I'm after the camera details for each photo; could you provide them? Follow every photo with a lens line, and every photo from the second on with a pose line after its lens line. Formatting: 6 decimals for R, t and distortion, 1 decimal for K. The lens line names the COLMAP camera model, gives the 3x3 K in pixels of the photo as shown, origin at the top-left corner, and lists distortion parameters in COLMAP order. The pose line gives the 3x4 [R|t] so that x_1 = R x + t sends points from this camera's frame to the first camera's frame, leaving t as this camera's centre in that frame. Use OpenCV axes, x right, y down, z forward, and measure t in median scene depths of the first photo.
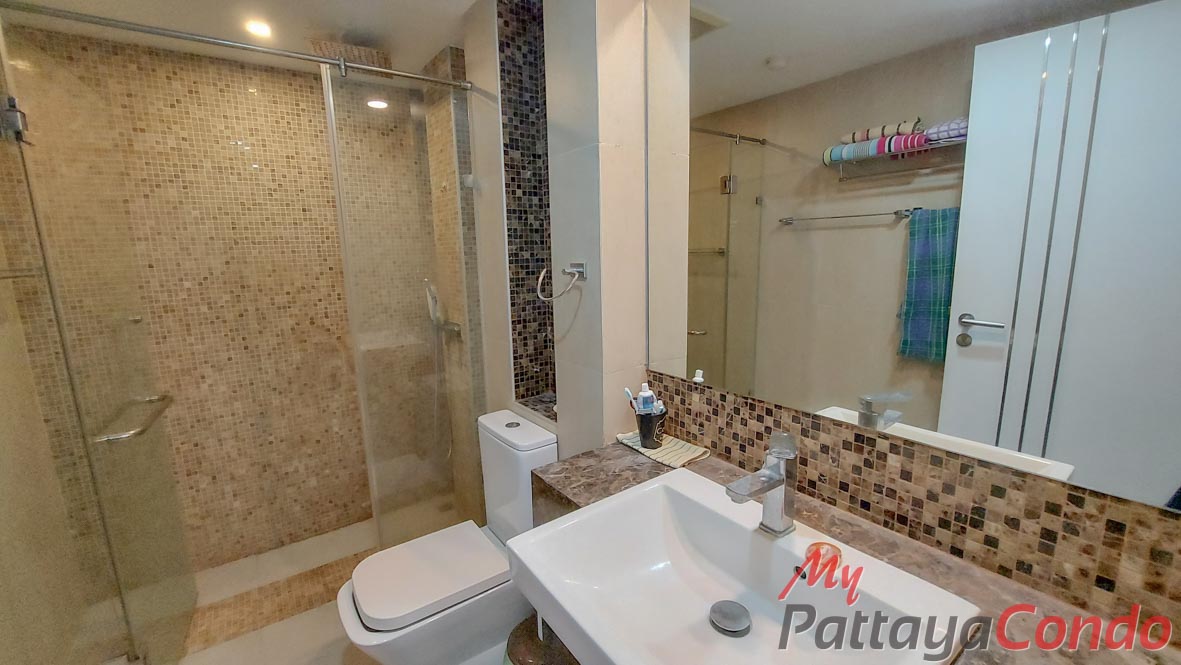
lens RADIAL K [[469.0, 0, 596.4], [0, 469.0, 329.0], [0, 0, 1]] dist [-0.014855, -0.000568]
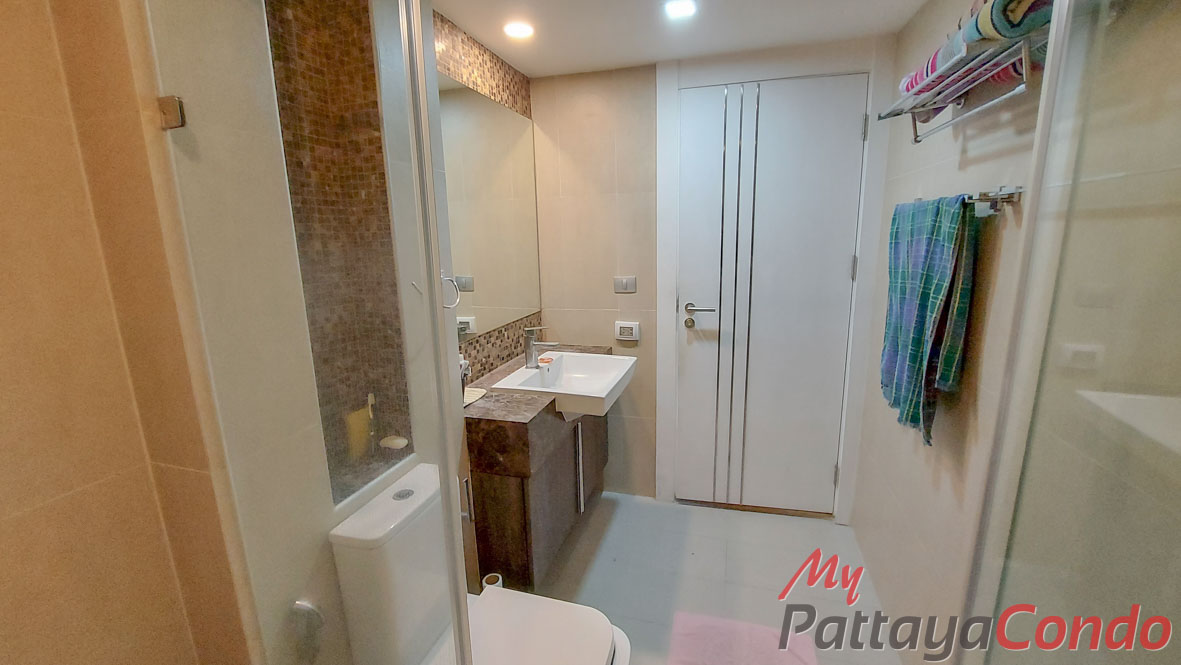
lens RADIAL K [[469.0, 0, 596.4], [0, 469.0, 329.0], [0, 0, 1]] dist [-0.014855, -0.000568]
pose [[-0.592712, -0.129733, 0.794898, -1.525663], [0.166916, 0.945729, 0.278810, -0.341548], [-0.787929, 0.297935, -0.538890, 1.778169]]
